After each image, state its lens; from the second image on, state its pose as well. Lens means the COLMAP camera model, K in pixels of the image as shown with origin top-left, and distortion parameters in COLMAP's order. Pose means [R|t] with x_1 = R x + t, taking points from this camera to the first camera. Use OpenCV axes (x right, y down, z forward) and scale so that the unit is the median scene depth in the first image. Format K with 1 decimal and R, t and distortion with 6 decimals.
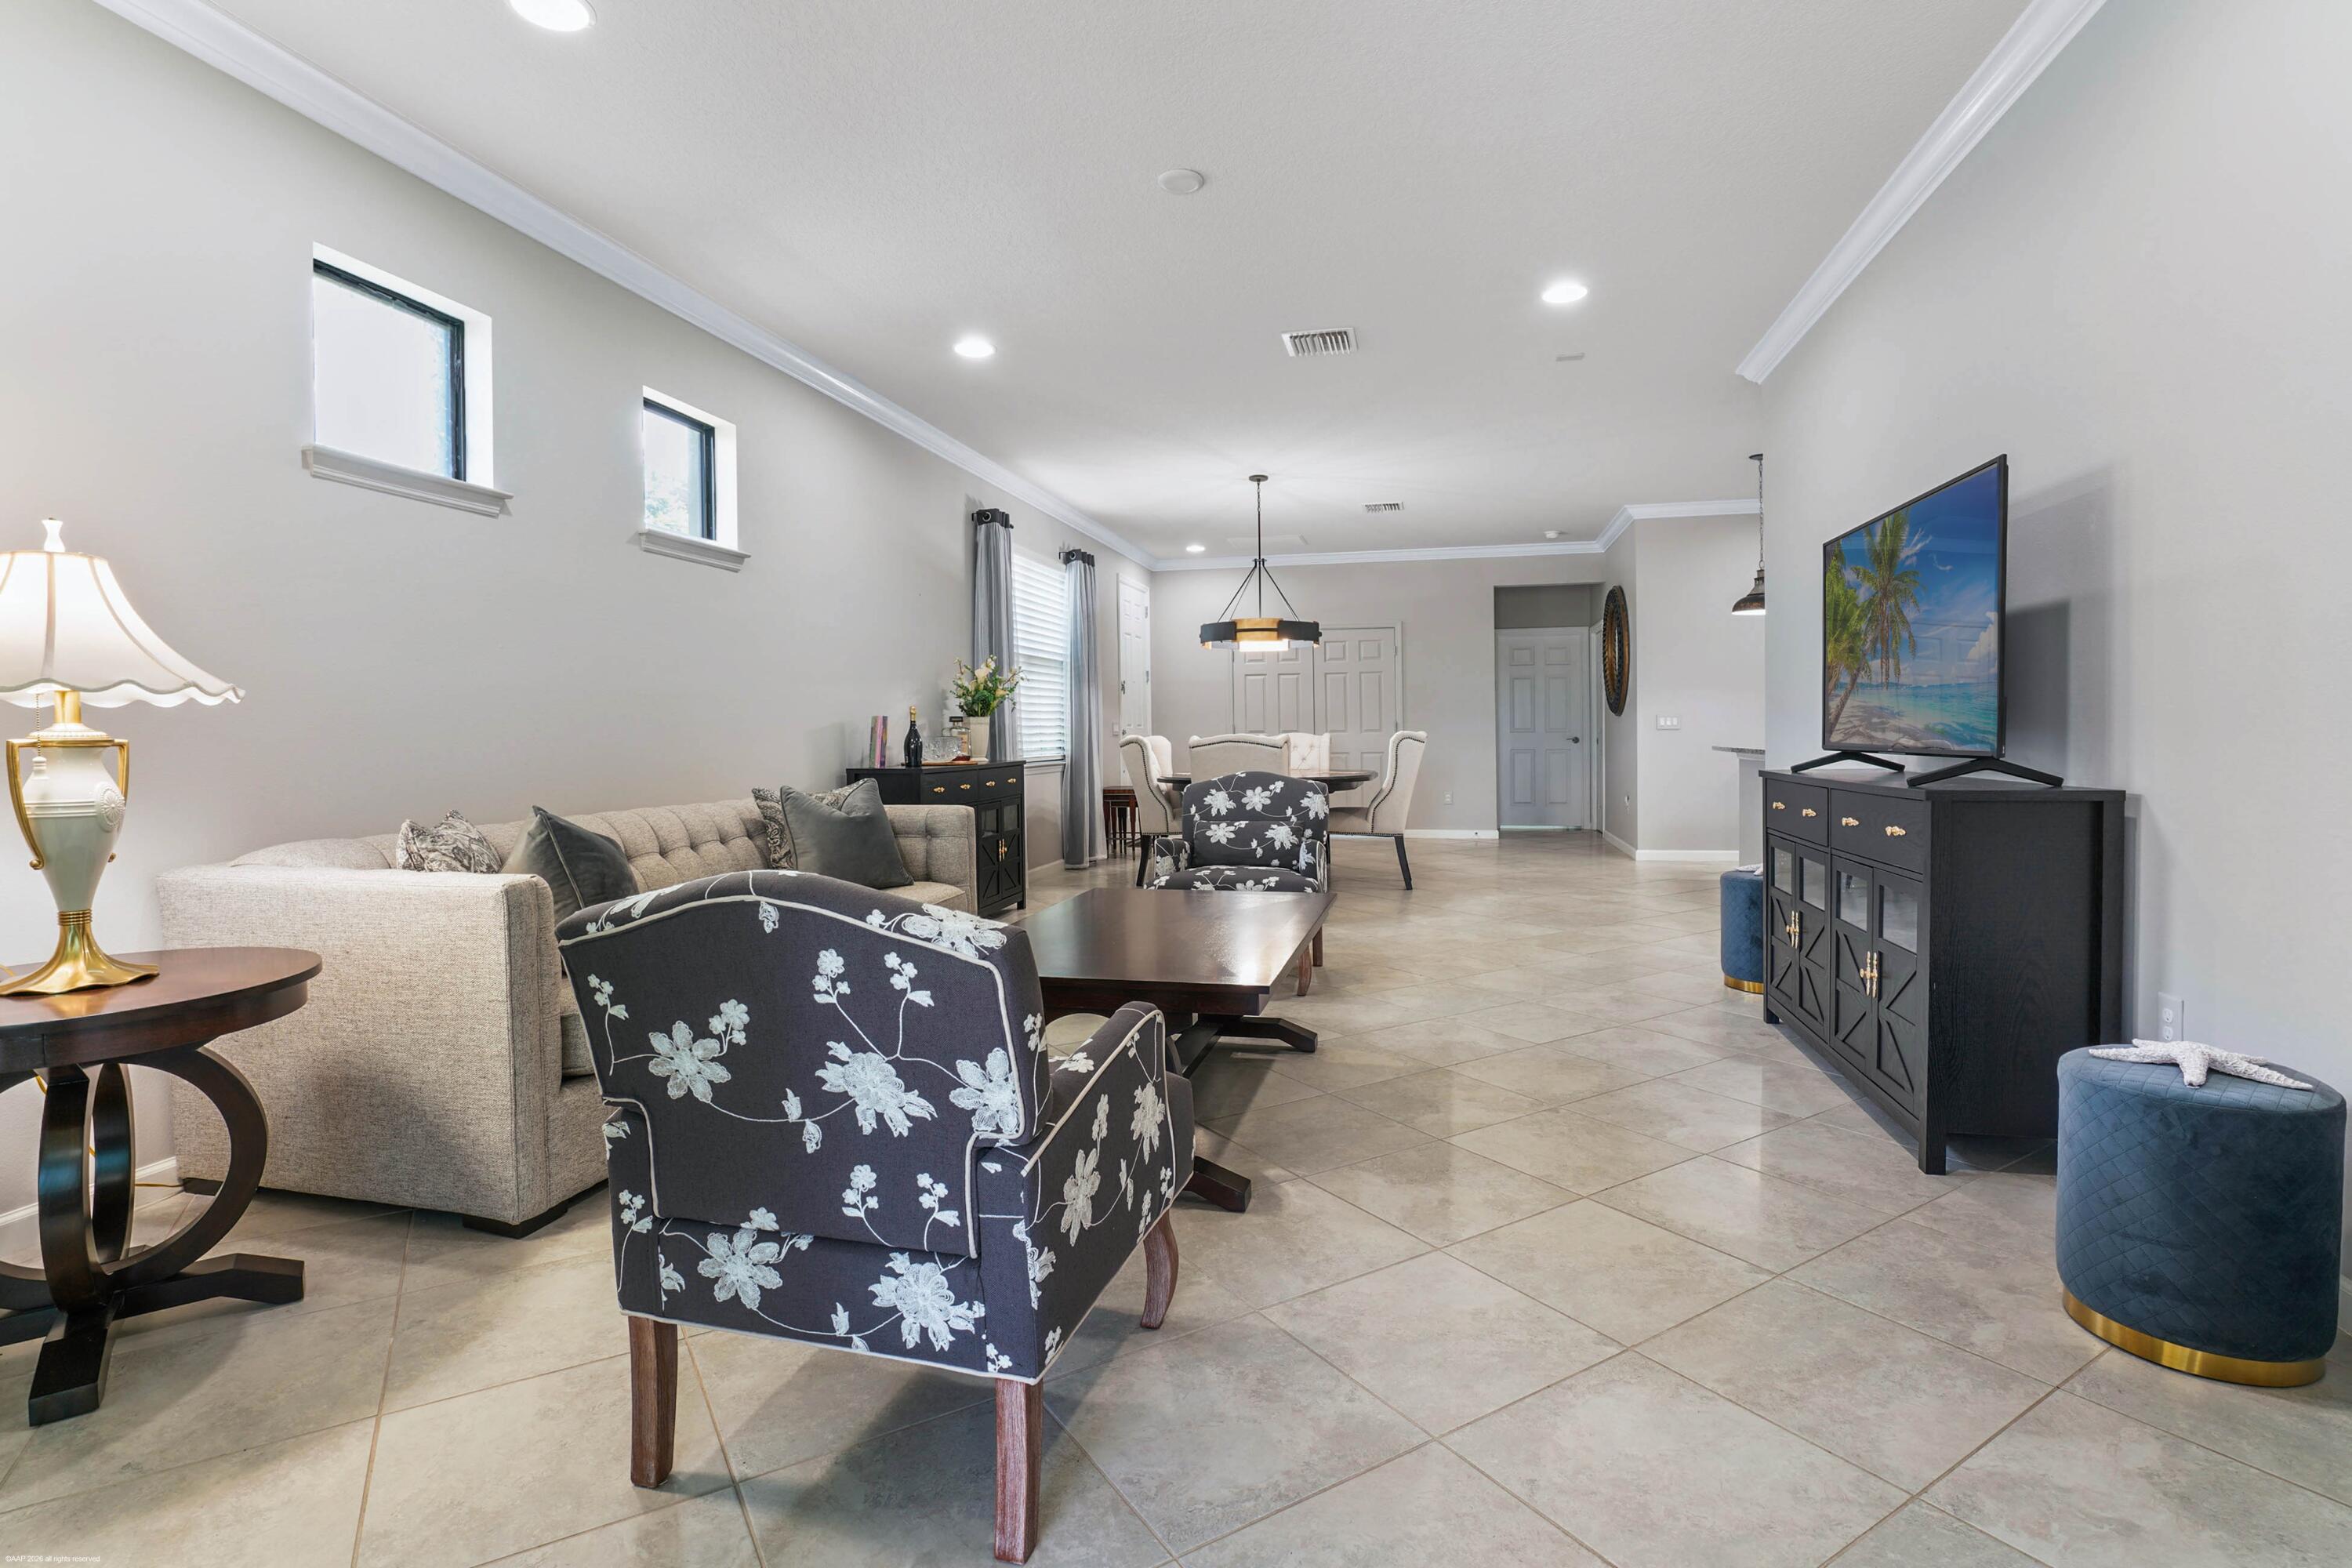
lens RADIAL K [[1121.8, 0, 1182.6], [0, 1121.8, 766.8], [0, 0, 1]] dist [-0.040858, 0.001071]
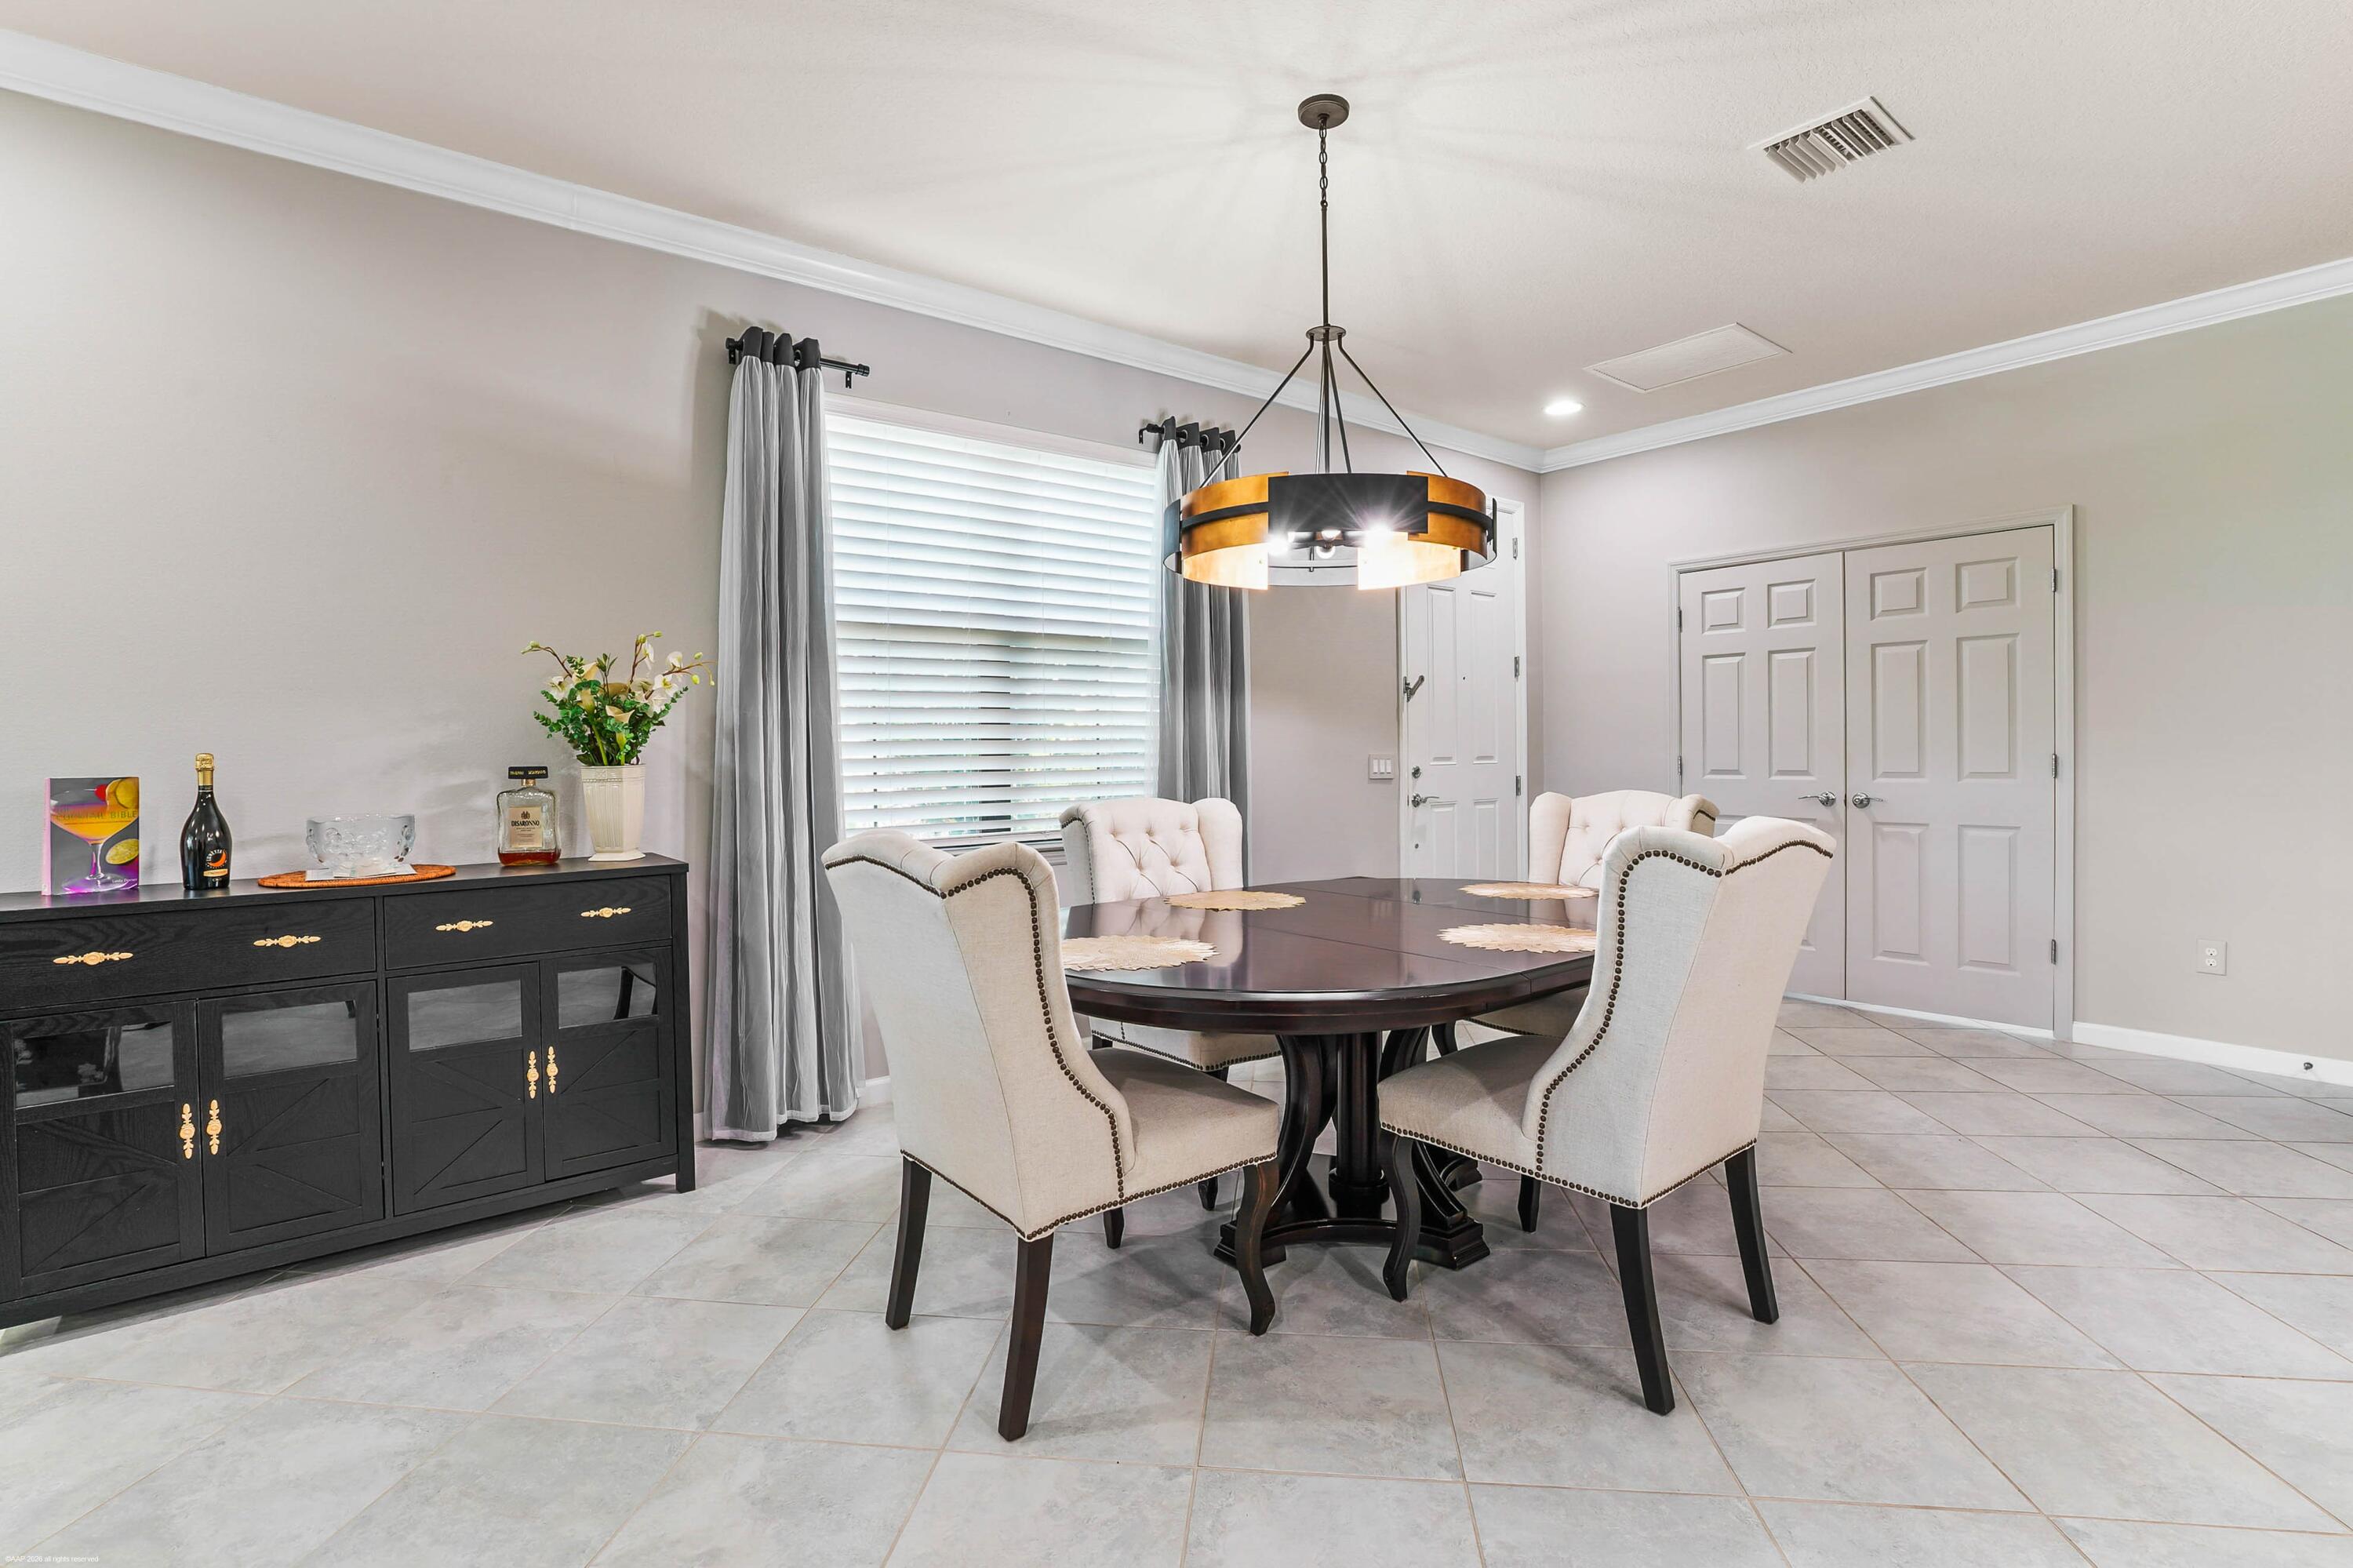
lens RADIAL K [[1122.4, 0, 1183.1], [0, 1122.4, 766.8], [0, 0, 1]] dist [-0.040858, 0.001071]
pose [[0.794548, 0.026012, -0.606644, 0.280075], [-0.023044, 0.999654, 0.012682, -0.053931], [0.606764, 0.003904, 0.794872, 0.756570]]
